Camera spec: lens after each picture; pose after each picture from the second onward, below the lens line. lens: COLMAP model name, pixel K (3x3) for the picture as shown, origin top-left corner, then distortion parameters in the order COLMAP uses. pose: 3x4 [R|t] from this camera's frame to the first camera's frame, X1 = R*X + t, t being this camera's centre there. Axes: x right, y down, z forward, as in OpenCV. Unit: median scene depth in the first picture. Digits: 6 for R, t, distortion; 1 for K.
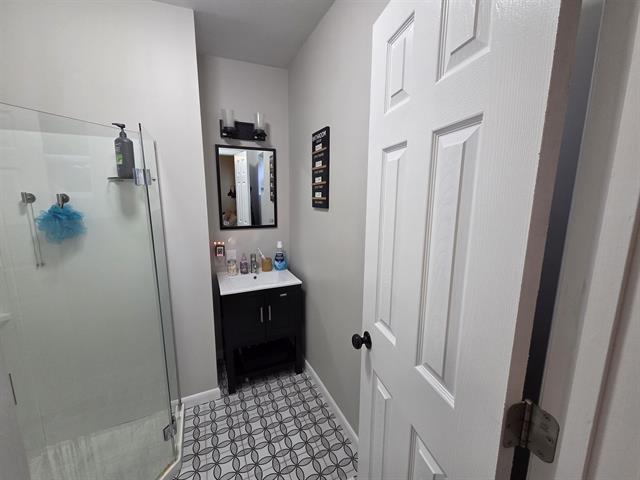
lens RADIAL K [[260.6, 0, 318.0], [0, 260.6, 239.5], [0, 0, 1]] dist [0.001712, -0.000342]
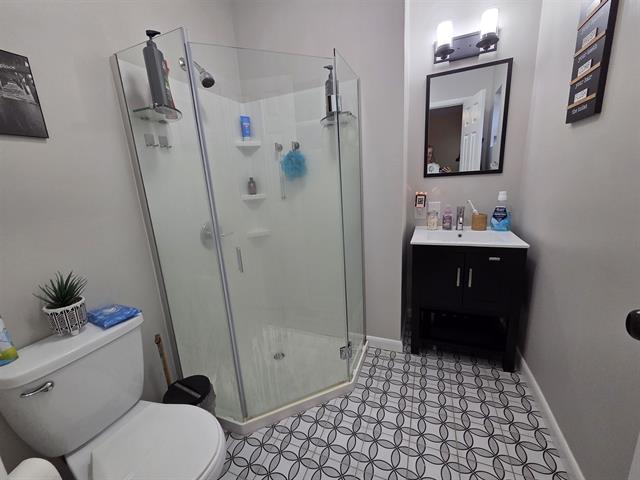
lens RADIAL K [[260.6, 0, 318.0], [0, 260.6, 239.5], [0, 0, 1]] dist [0.001712, -0.000342]
pose [[0.676881, 0.120971, -0.726084, 0.060470], [-0.058235, 0.992112, 0.111005, 0.109242], [0.733785, -0.032854, 0.678587, 0.139583]]
